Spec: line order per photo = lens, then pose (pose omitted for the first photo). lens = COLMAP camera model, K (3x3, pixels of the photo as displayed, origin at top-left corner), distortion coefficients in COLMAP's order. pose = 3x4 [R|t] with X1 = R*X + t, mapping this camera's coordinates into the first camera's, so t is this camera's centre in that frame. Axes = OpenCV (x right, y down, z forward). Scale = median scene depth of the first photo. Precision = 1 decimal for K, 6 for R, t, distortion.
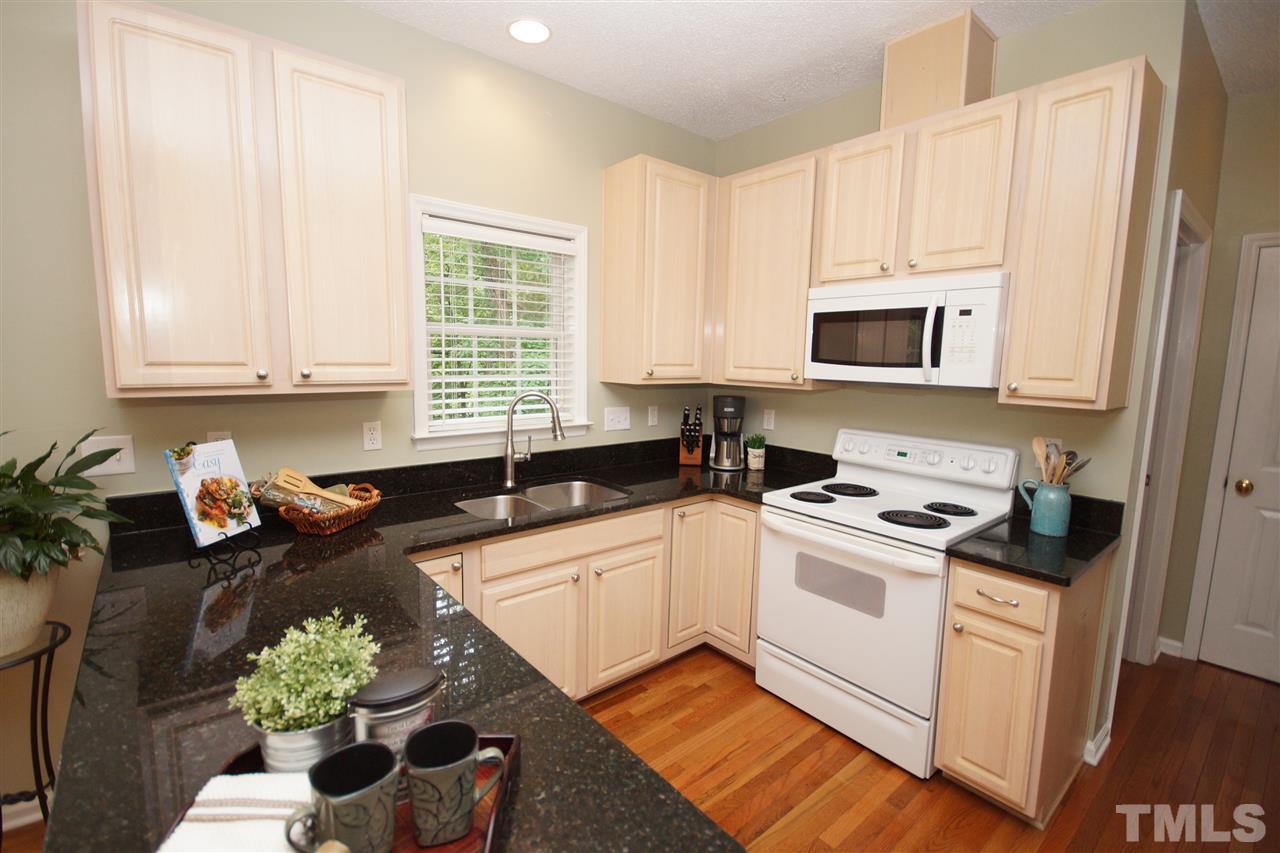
lens RADIAL K [[570.8, 0, 628.2], [0, 570.8, 425.6], [0, 0, 1]] dist [0.000179, 0.000173]
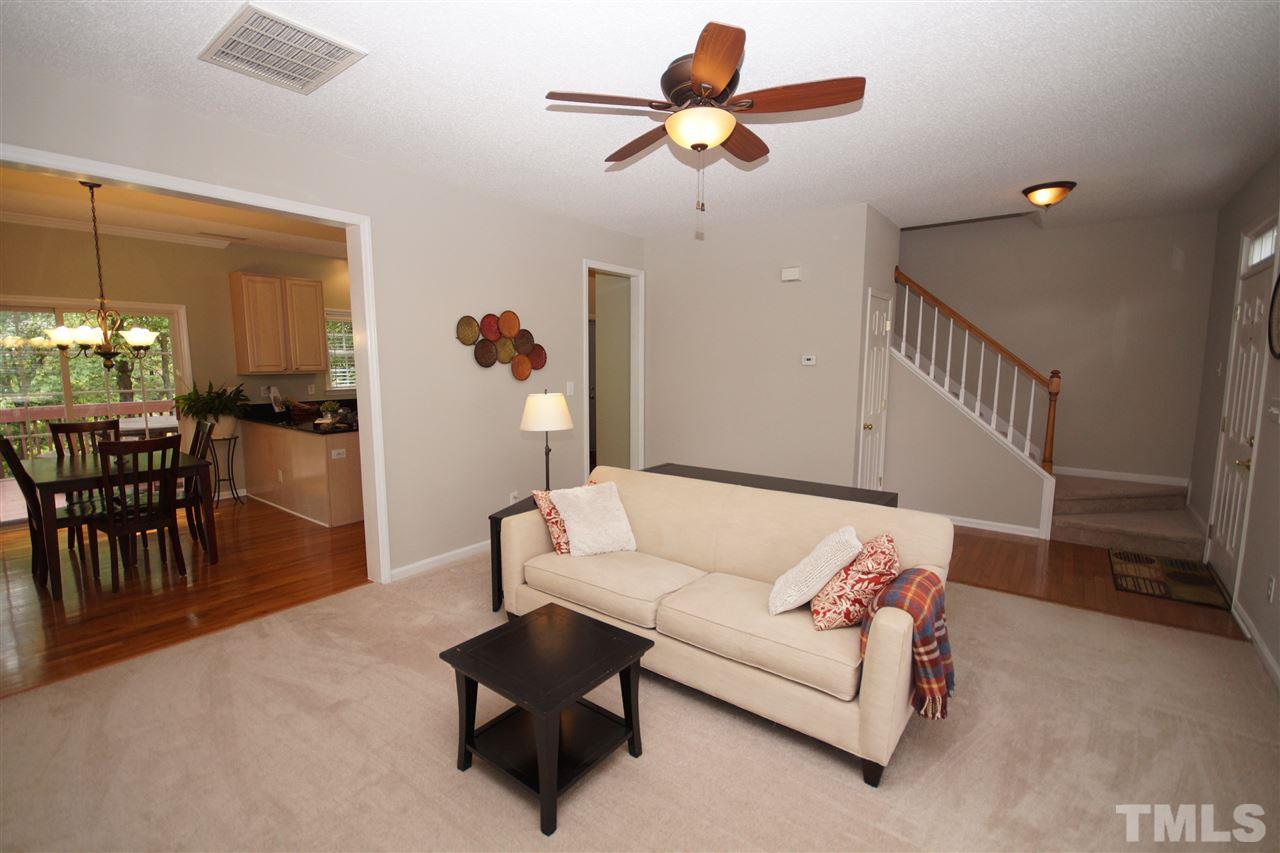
lens RADIAL K [[567.8, 0, 628.0], [0, 567.8, 427.8], [0, 0, 1]] dist [0.024367, -0.019186]
pose [[0.975138, -0.050402, 0.215788, 0.478372], [0.050512, 0.998711, 0.005008, 0.269087], [-0.215762, 0.006017, 0.976427, -2.126248]]
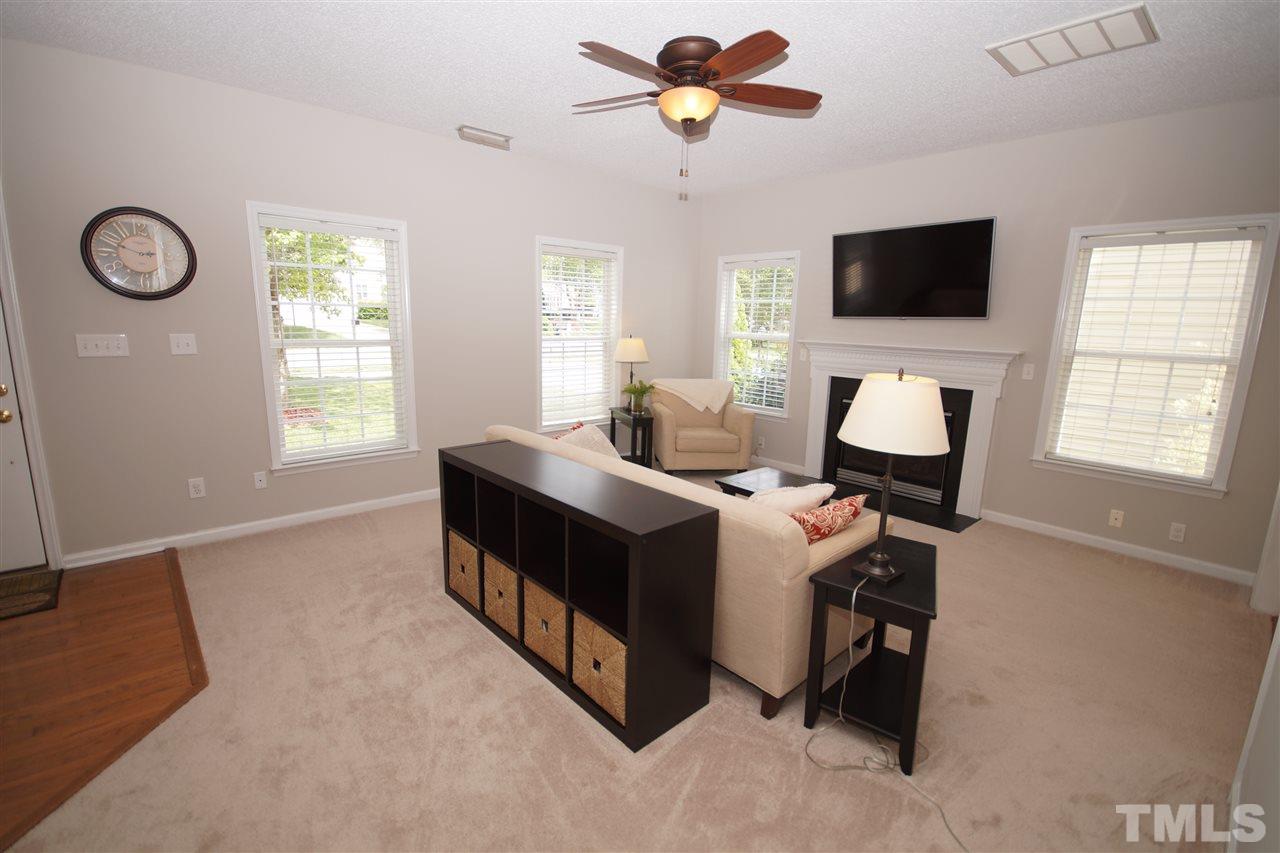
lens RADIAL K [[567.8, 0, 628.0], [0, 567.8, 427.8], [0, 0, 1]] dist [0.024367, -0.019186]
pose [[-0.997907, -0.037213, -0.052876, 0.989940], [-0.051716, 0.950215, 0.307275, 0.022221], [0.038809, 0.309366, -0.950151, 0.096683]]
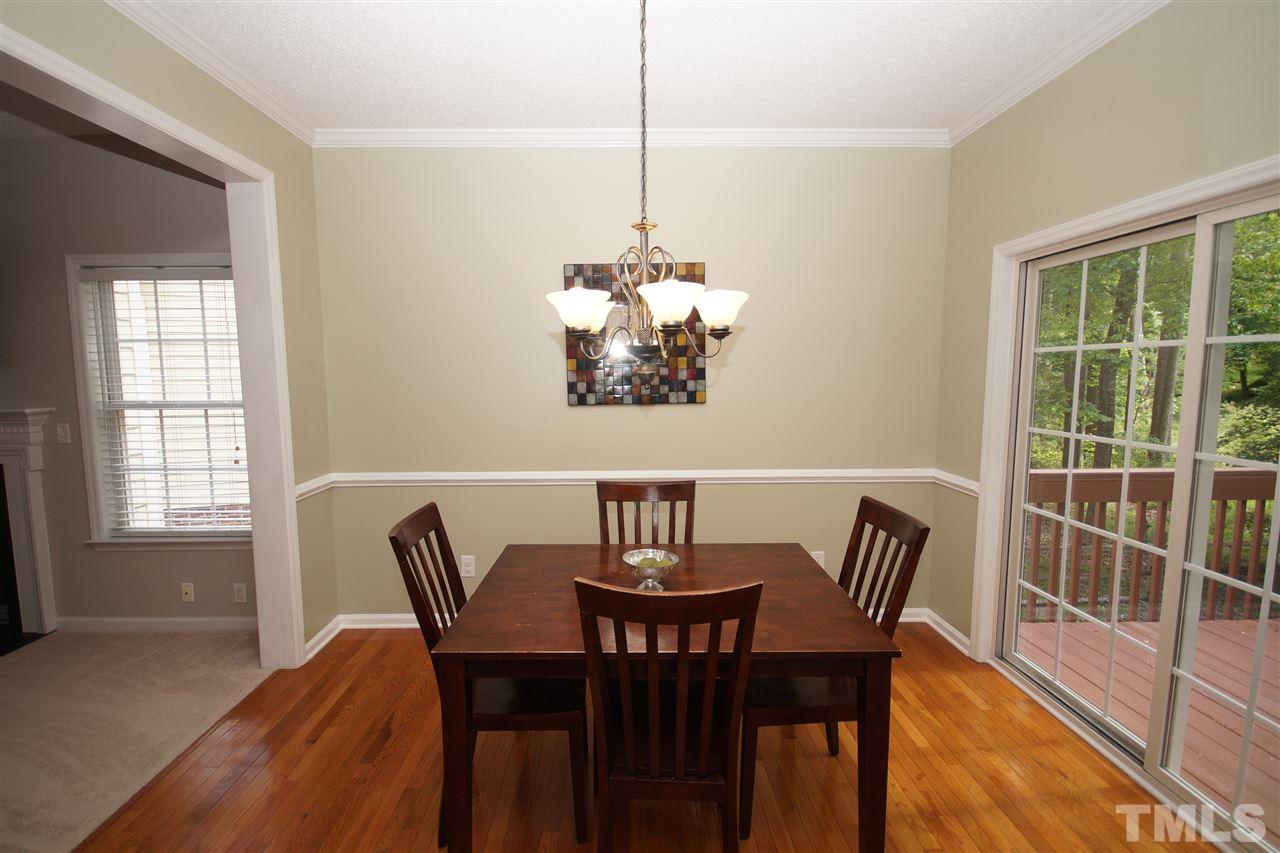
lens RADIAL K [[570.7, 0, 634.9], [0, 570.7, 429.1], [0, 0, 1]] dist [-0.002321, -0.000071]
pose [[-0.617417, 0.064861, -0.783958, -0.047664], [-0.103581, 0.981214, 0.162758, -0.034097], [0.779787, 0.181693, -0.599099, 0.291535]]
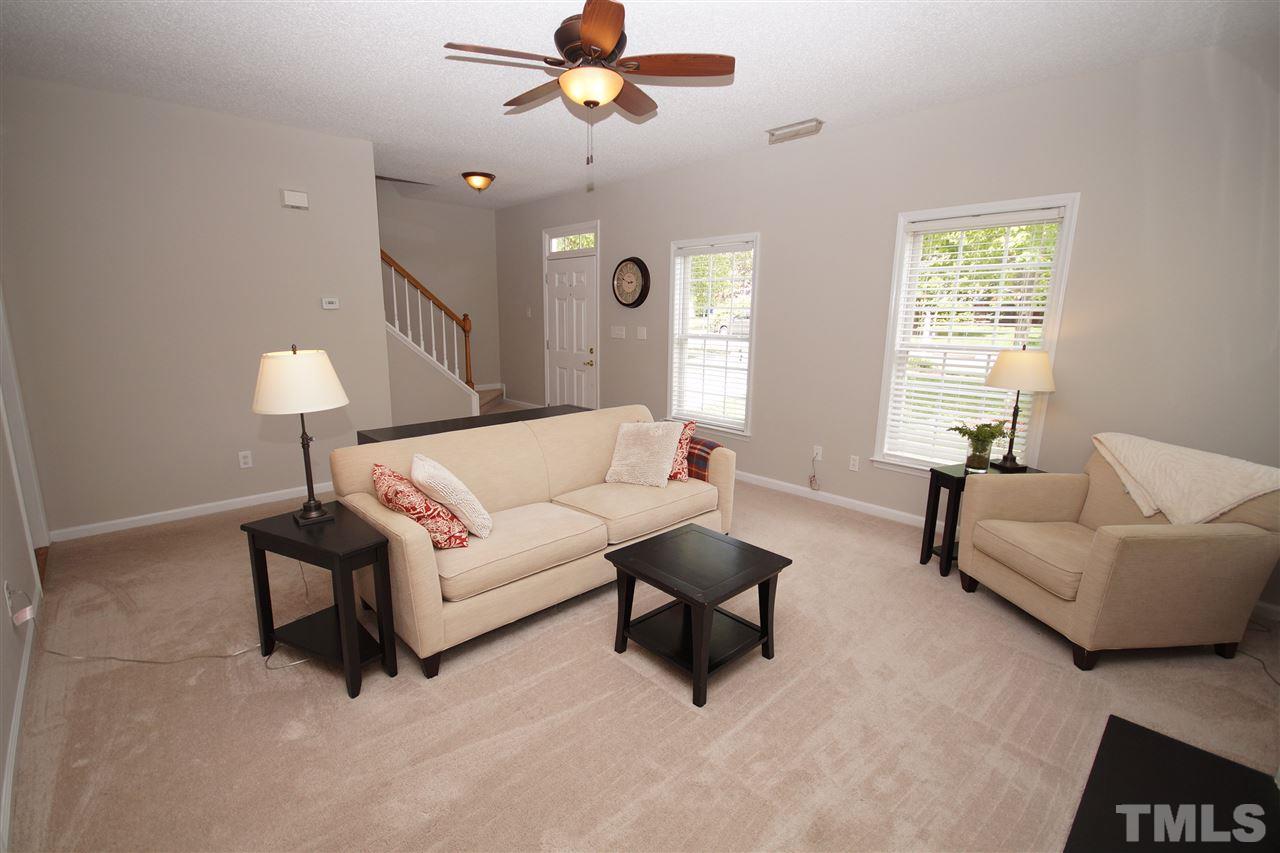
lens RADIAL K [[567.8, 0, 628.0], [0, 567.8, 427.8], [0, 0, 1]] dist [0.024367, -0.019186]
pose [[-0.065908, -0.220944, 0.973057, -0.368892], [0.104805, 0.968250, 0.226952, 0.147938], [-0.992306, 0.116939, -0.040660, -1.121559]]
